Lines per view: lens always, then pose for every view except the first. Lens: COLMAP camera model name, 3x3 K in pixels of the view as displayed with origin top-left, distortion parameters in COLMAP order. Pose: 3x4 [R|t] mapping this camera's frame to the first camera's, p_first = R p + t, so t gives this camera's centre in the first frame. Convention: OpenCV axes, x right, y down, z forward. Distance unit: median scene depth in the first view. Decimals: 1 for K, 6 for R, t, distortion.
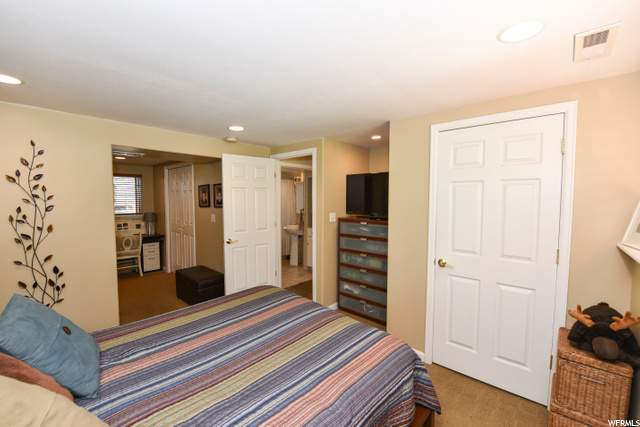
lens RADIAL K [[268.0, 0, 318.9], [0, 268.0, 211.8], [0, 0, 1]] dist [-0.000863, -0.000053]
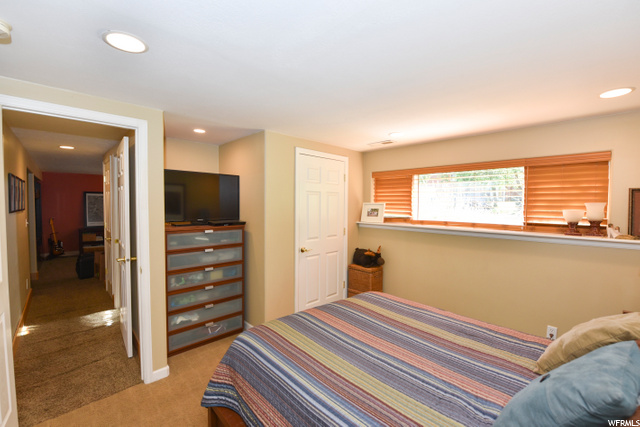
lens RADIAL K [[260.8, 0, 317.7], [0, 260.8, 212.1], [0, 0, 1]] dist [-0.012545, -0.000452]
pose [[0.087723, -0.029440, 0.995710, -0.855657], [0.049202, 0.998471, 0.025187, -0.030443], [-0.994929, 0.046781, 0.089038, 0.793642]]
